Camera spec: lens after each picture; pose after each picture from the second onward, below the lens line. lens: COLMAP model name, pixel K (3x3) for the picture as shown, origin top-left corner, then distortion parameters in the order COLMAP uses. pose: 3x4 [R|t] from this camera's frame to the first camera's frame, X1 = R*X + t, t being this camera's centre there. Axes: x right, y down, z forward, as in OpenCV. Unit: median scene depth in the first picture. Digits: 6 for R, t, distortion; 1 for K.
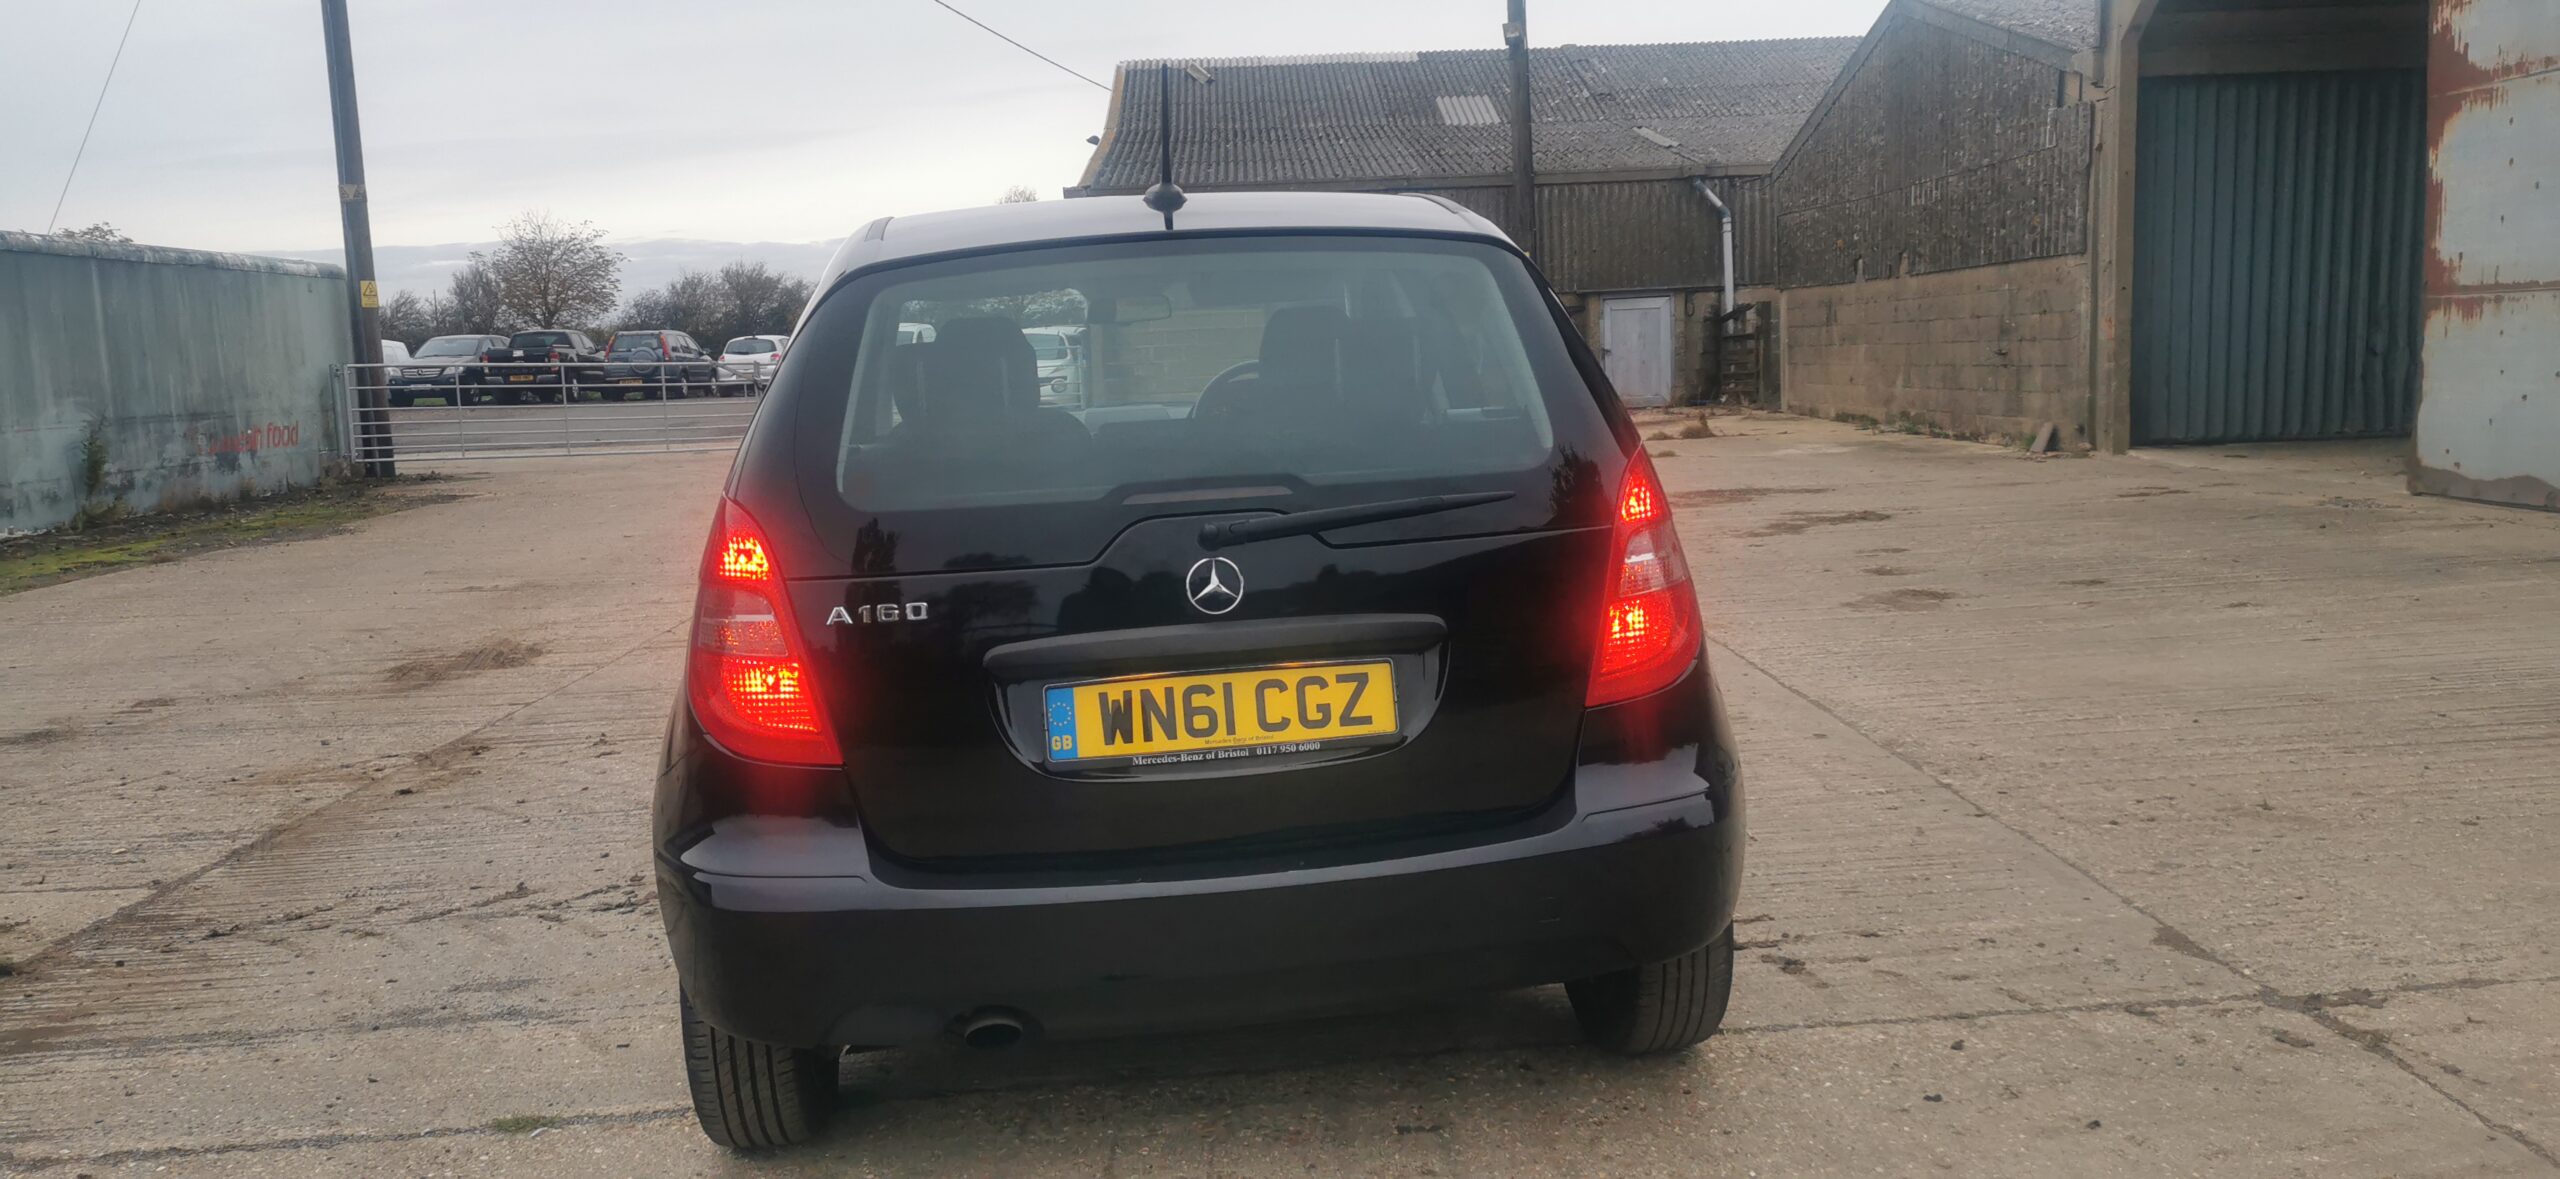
lens RADIAL K [[1950.7, 0, 1280.3], [0, 1950.7, 597.4], [0, 0, 1]] dist [0.077988, -0.085470]
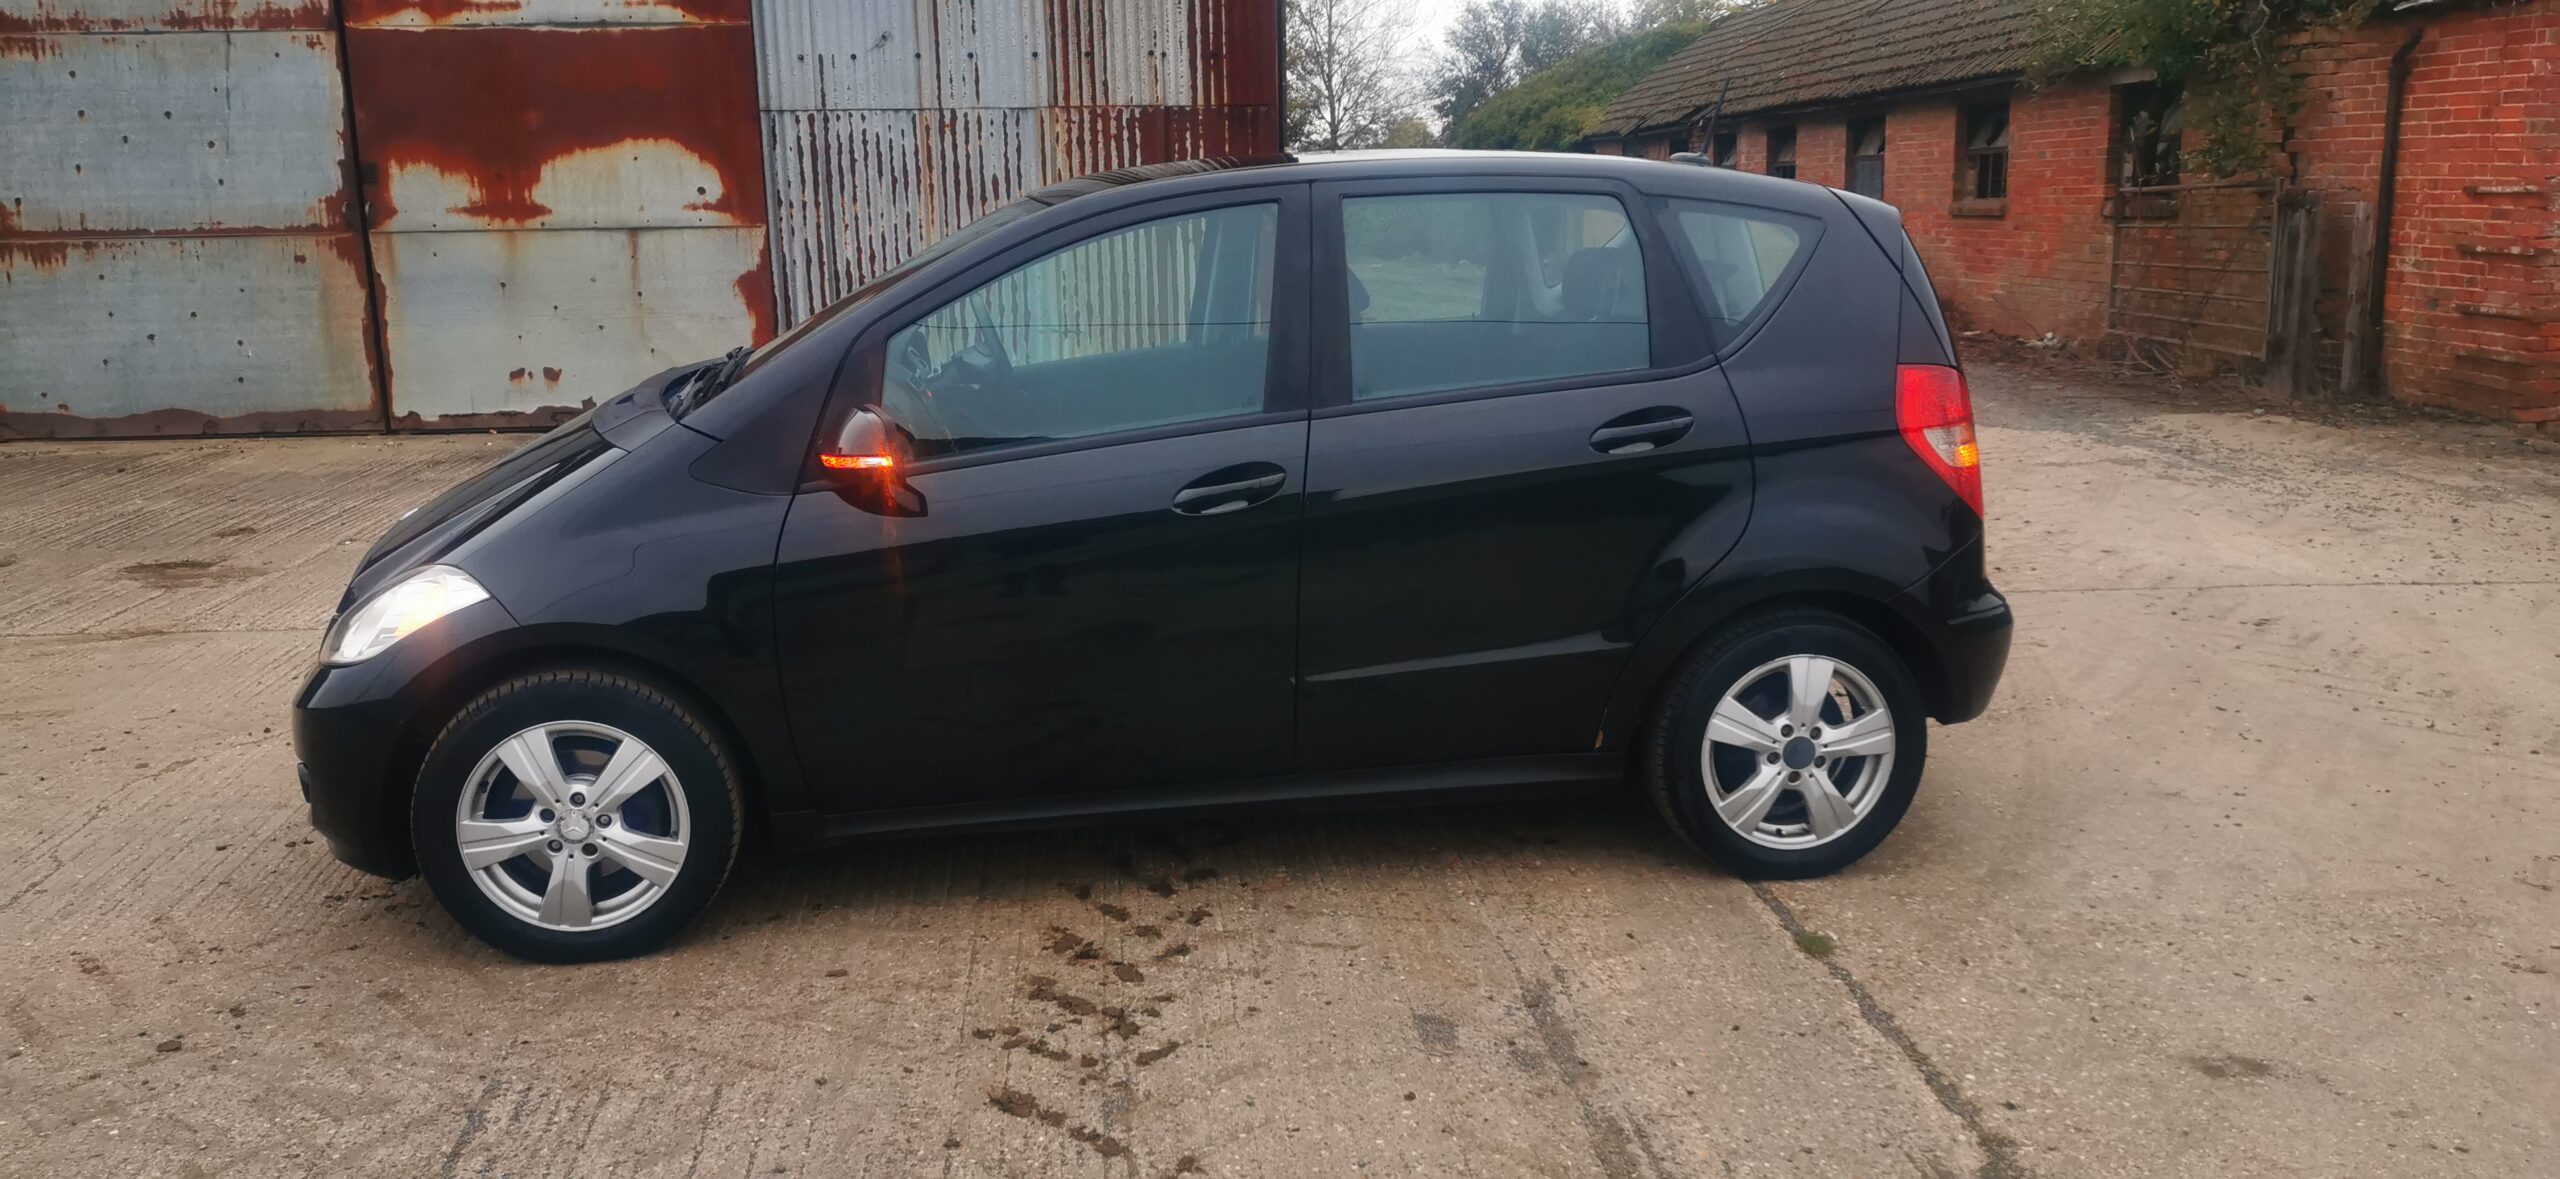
lens RADIAL K [[1950.7, 0, 1280.3], [0, 1950.7, 597.4], [0, 0, 1]] dist [0.077988, -0.085470]
pose [[-0.020969, -0.165864, 0.985926, -1.208932], [0.145161, 0.975188, 0.167144, -0.137746], [-0.989186, 0.146623, 0.003628, 1.046861]]
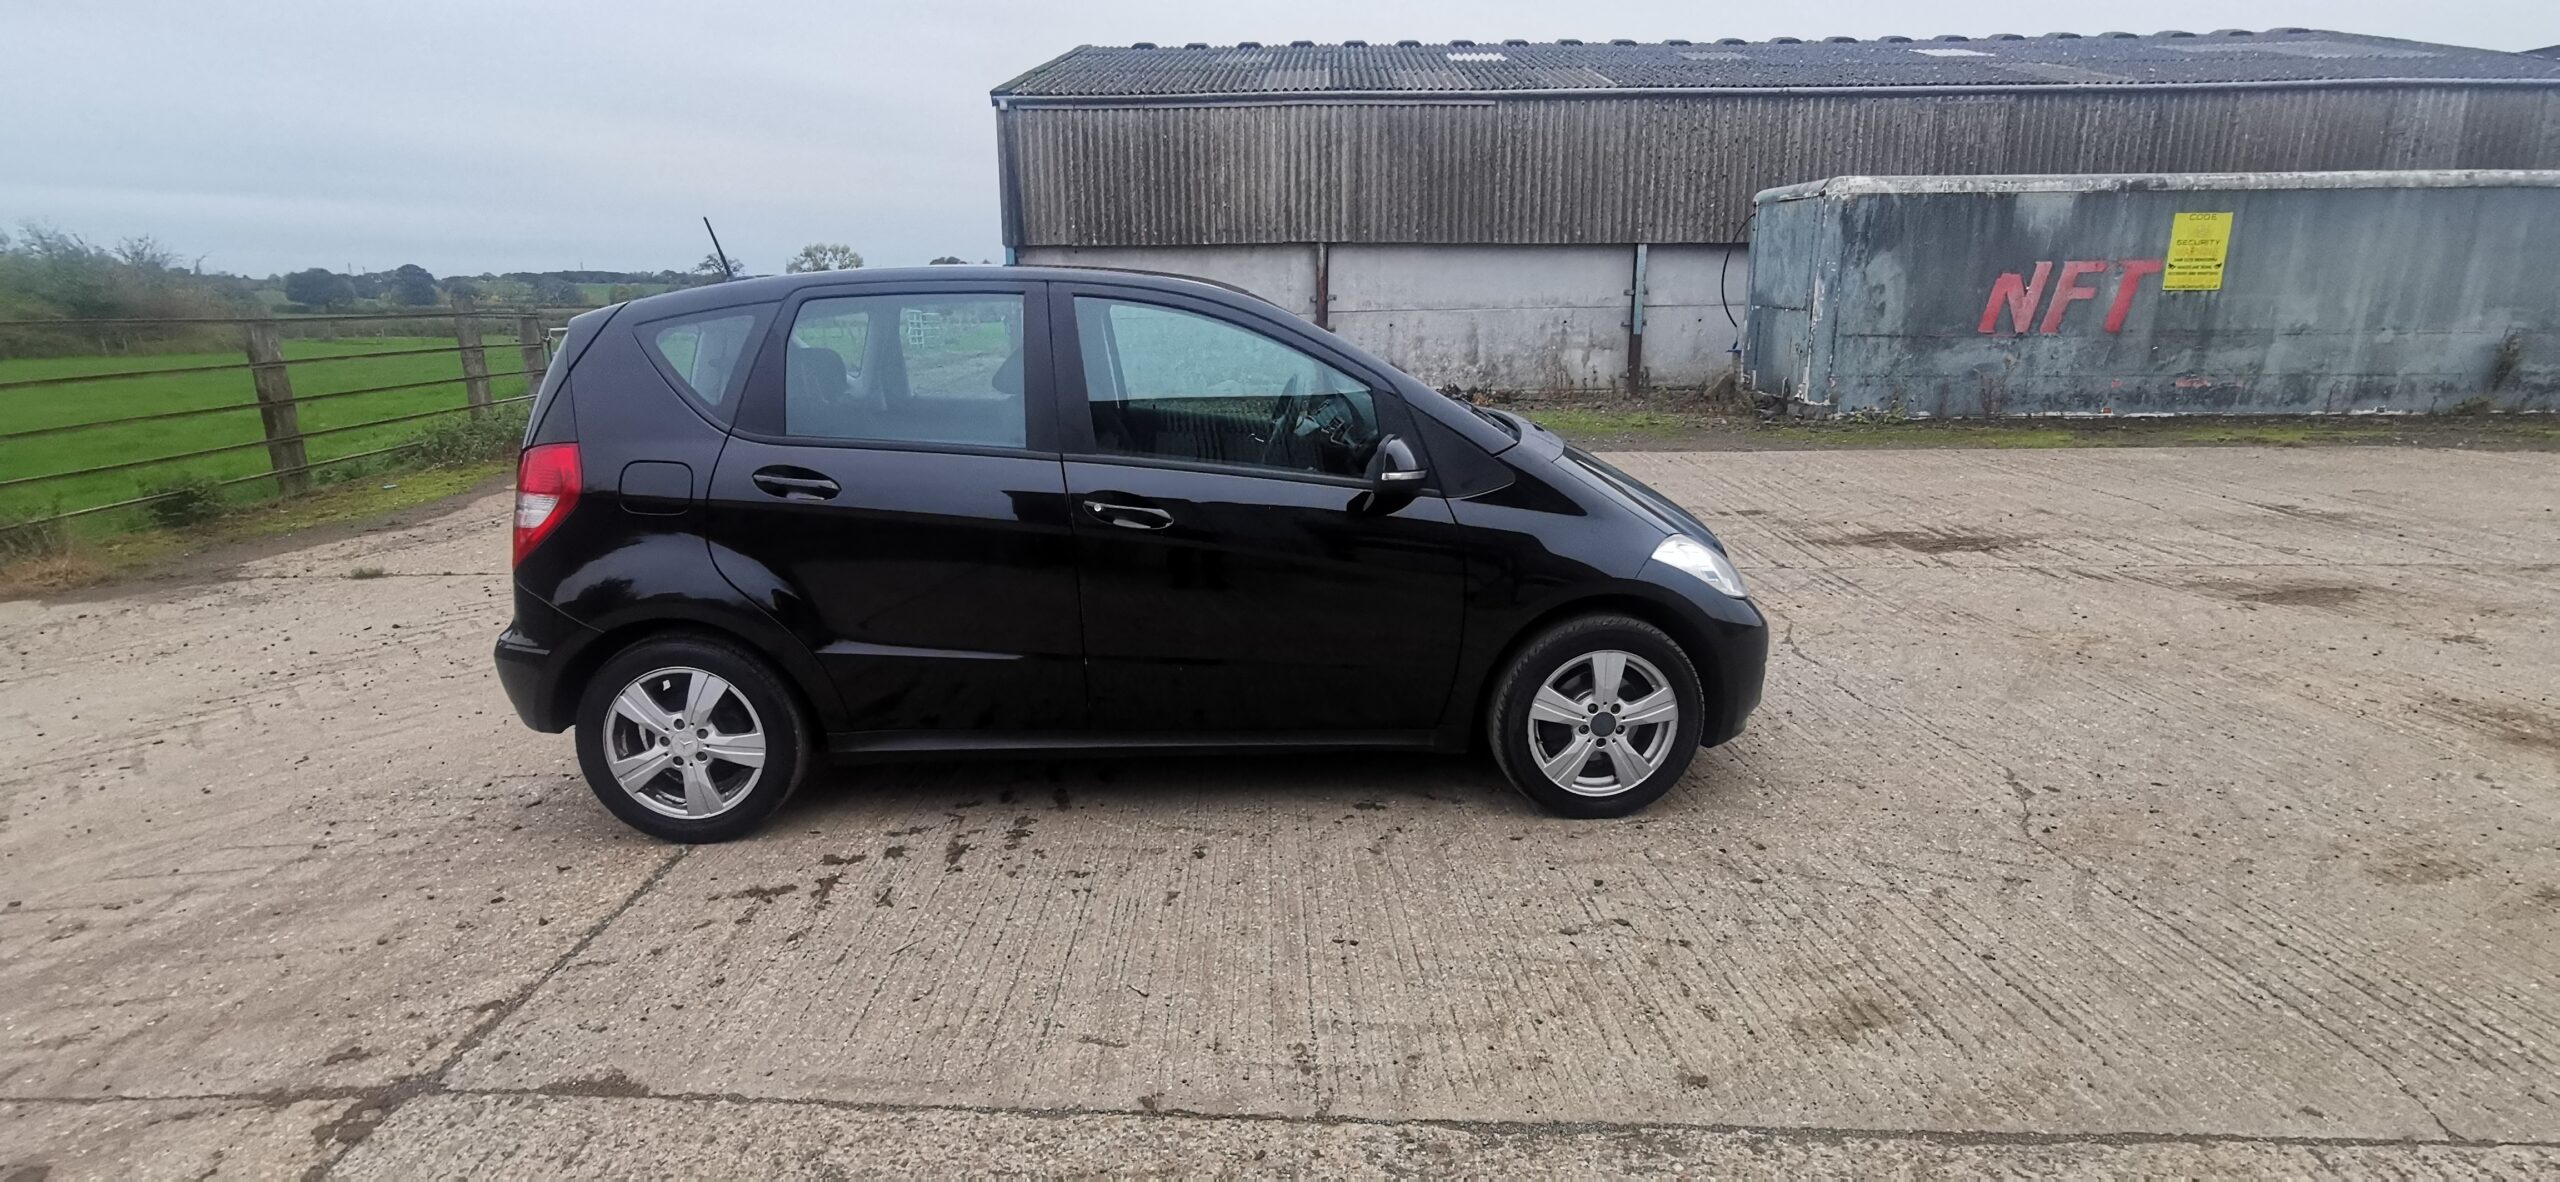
lens RADIAL K [[1227.7, 0, 1278.1], [0, 1227.7, 593.2], [0, 0, 1]] dist [-0.034682, 0.028694]
pose [[-0.062758, 0.280965, -0.957664, 0.876816], [-0.119408, 0.950549, 0.286703, -0.247433], [0.990860, 0.132346, -0.026106, 1.234717]]
